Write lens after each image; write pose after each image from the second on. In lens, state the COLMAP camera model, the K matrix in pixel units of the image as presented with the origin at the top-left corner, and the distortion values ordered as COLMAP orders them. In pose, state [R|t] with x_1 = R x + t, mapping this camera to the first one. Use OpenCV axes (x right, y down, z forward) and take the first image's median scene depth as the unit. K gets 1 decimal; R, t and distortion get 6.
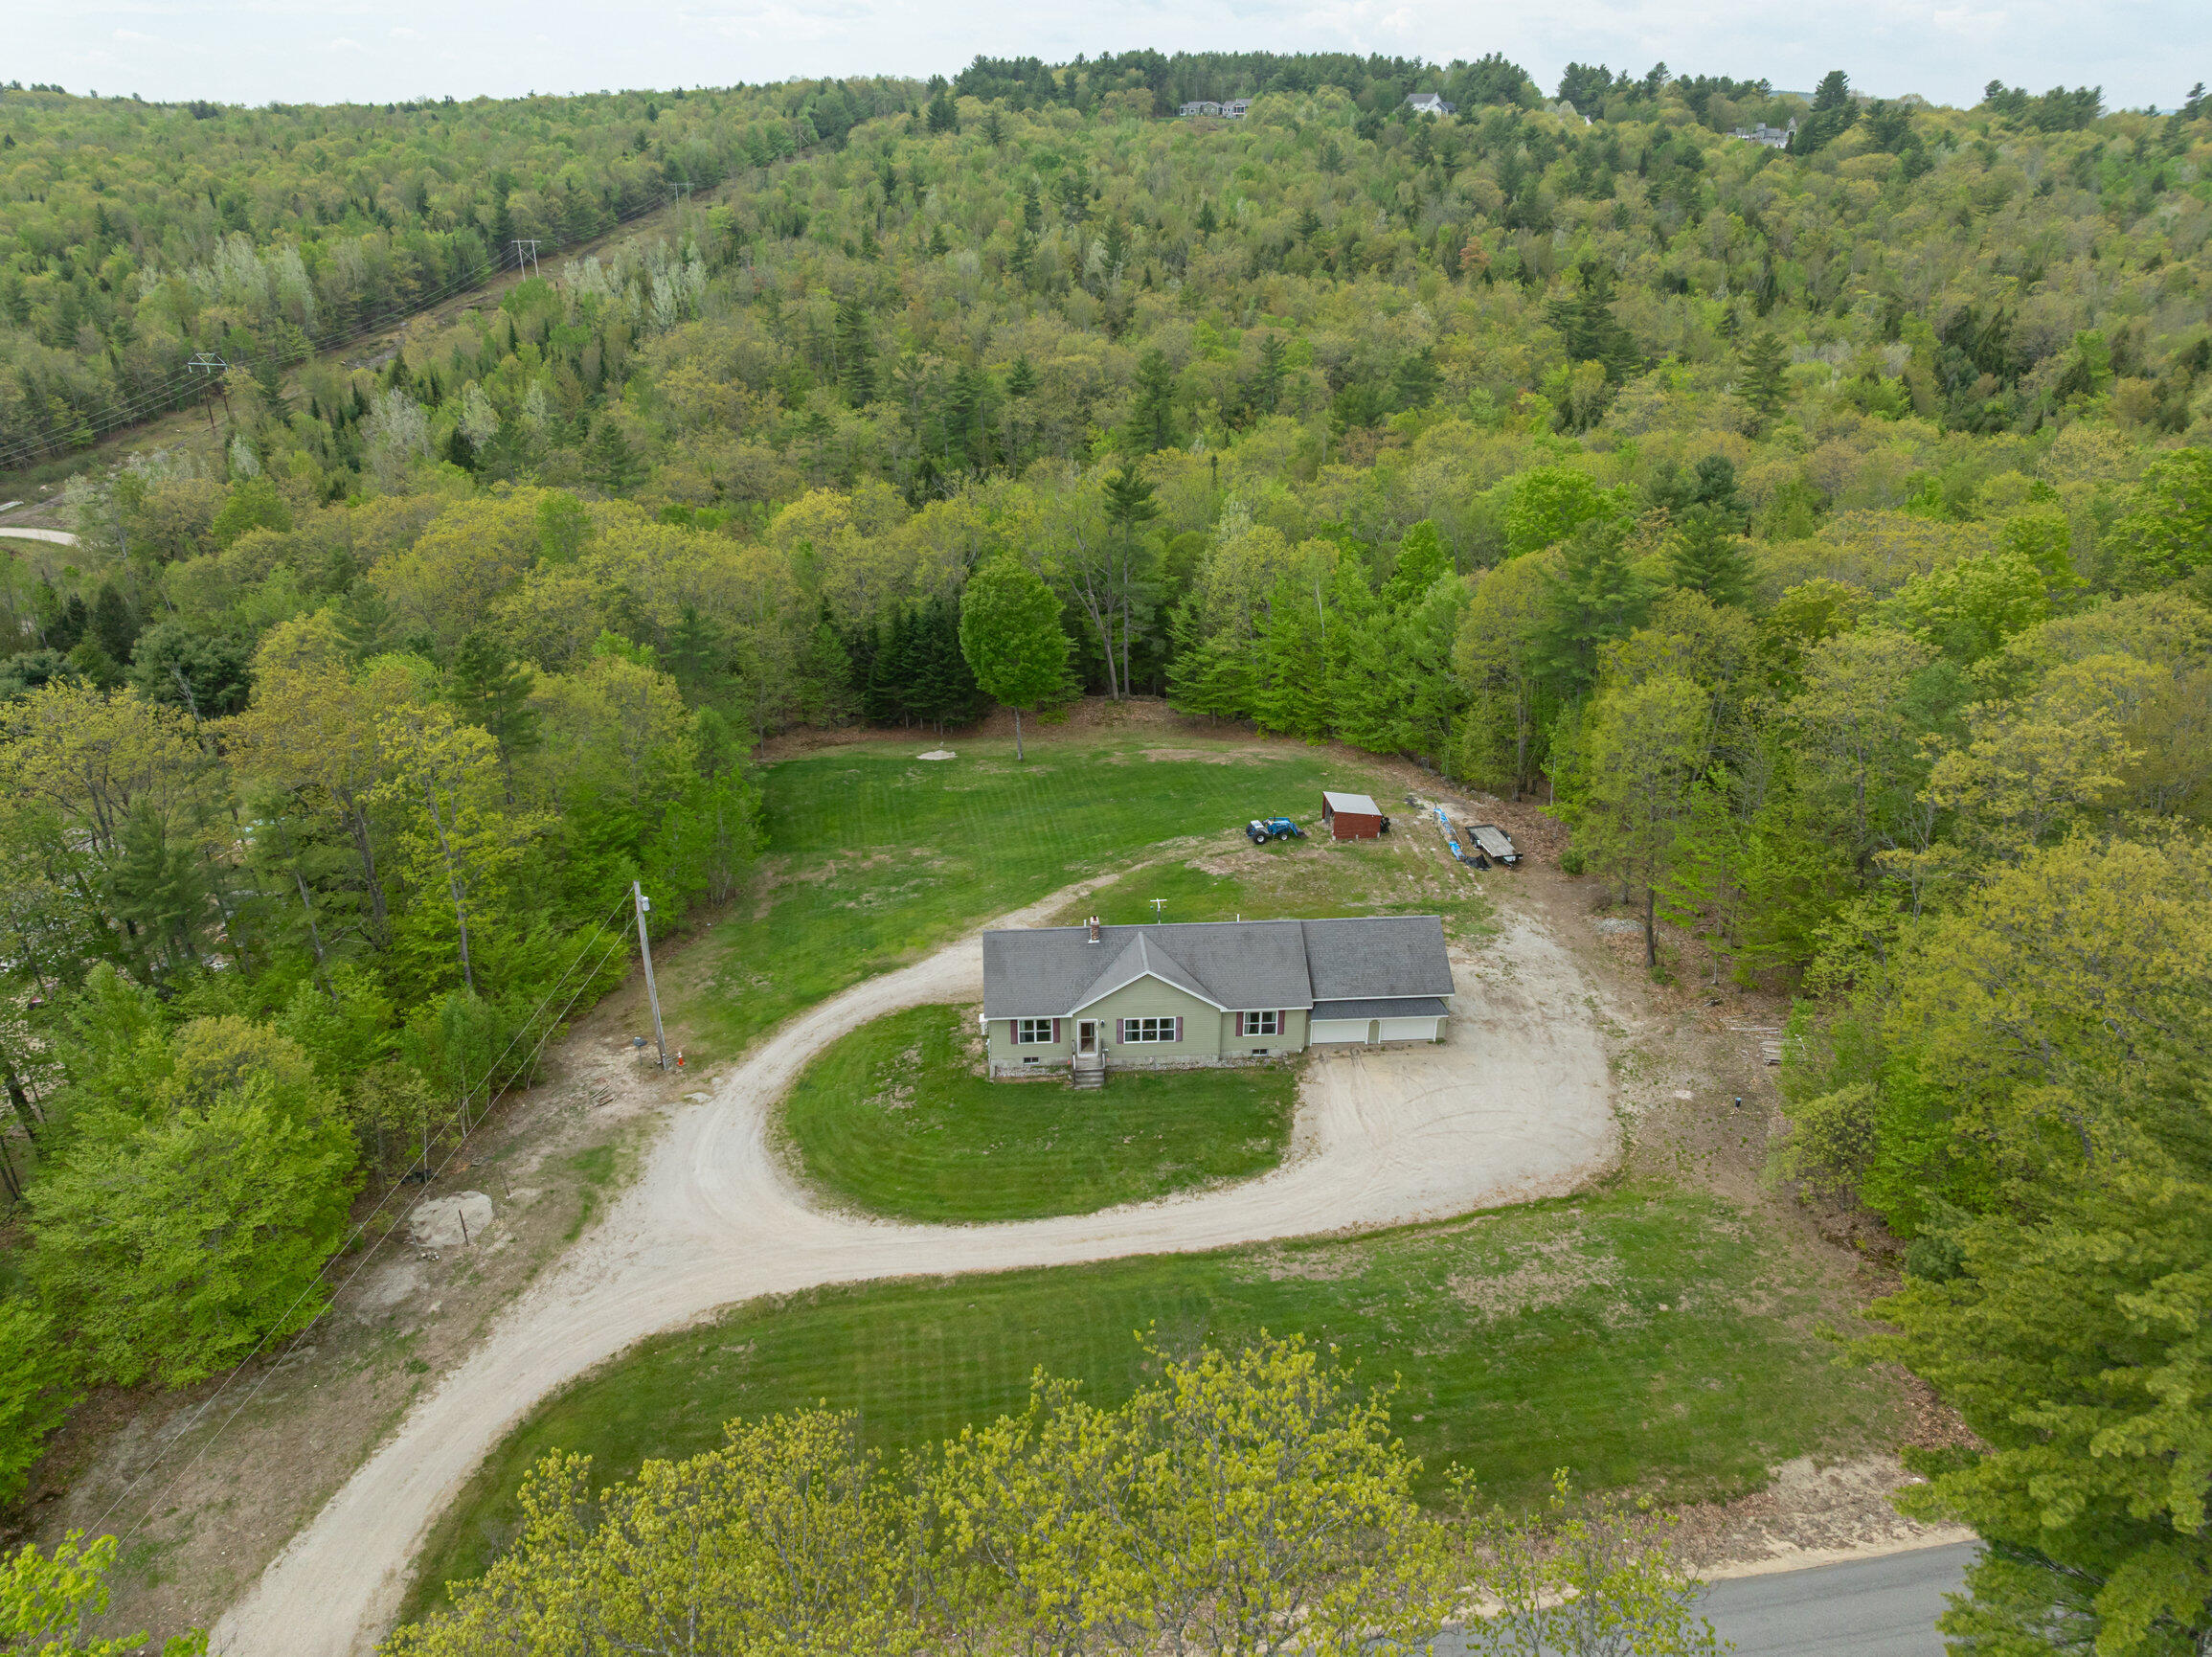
lens RADIAL K [[1525.6, 0, 1105.0], [0, 1525.6, 830.1], [0, 0, 1]] dist [0.023700, -0.003338]
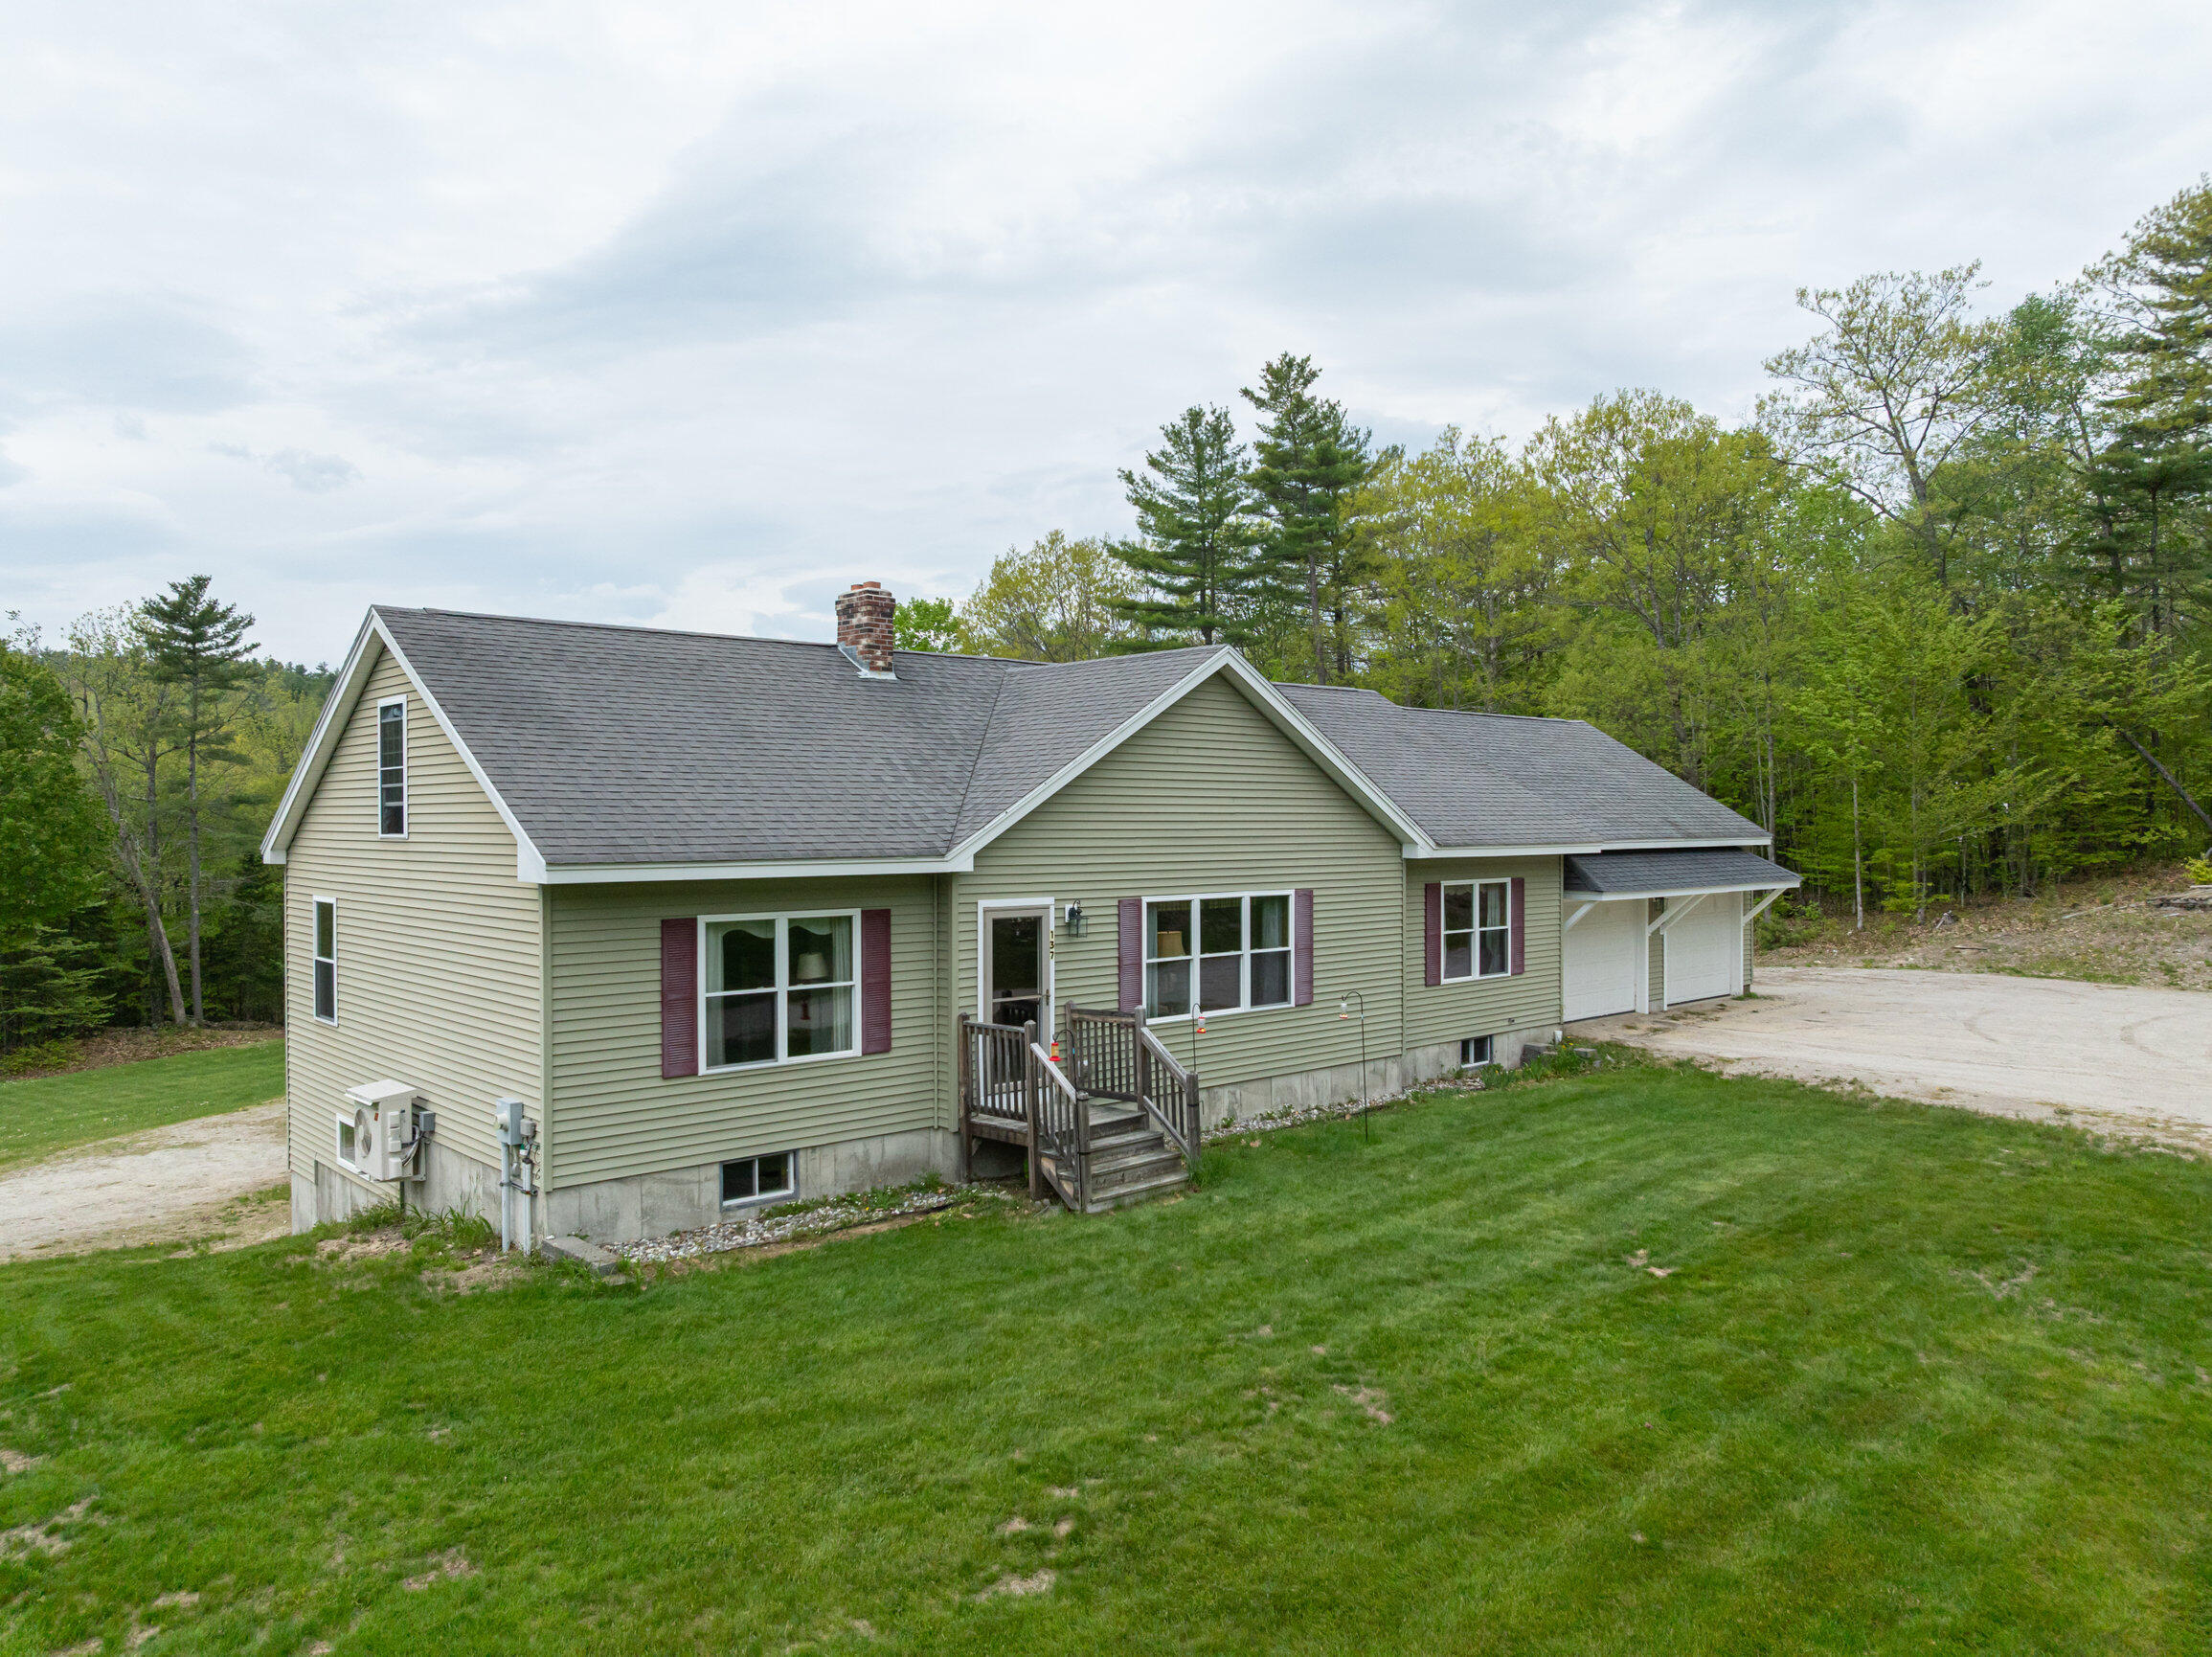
lens RADIAL K [[1525.6, 0, 1108.9], [0, 1525.6, 829.5], [0, 0, 1]] dist [0.023700, -0.003338]
pose [[0.779706, -0.006237, 0.626115, -0.131172], [0.271483, 0.904439, -0.329070, 0.185955], [-0.564231, 0.426557, 0.706890, 0.833014]]
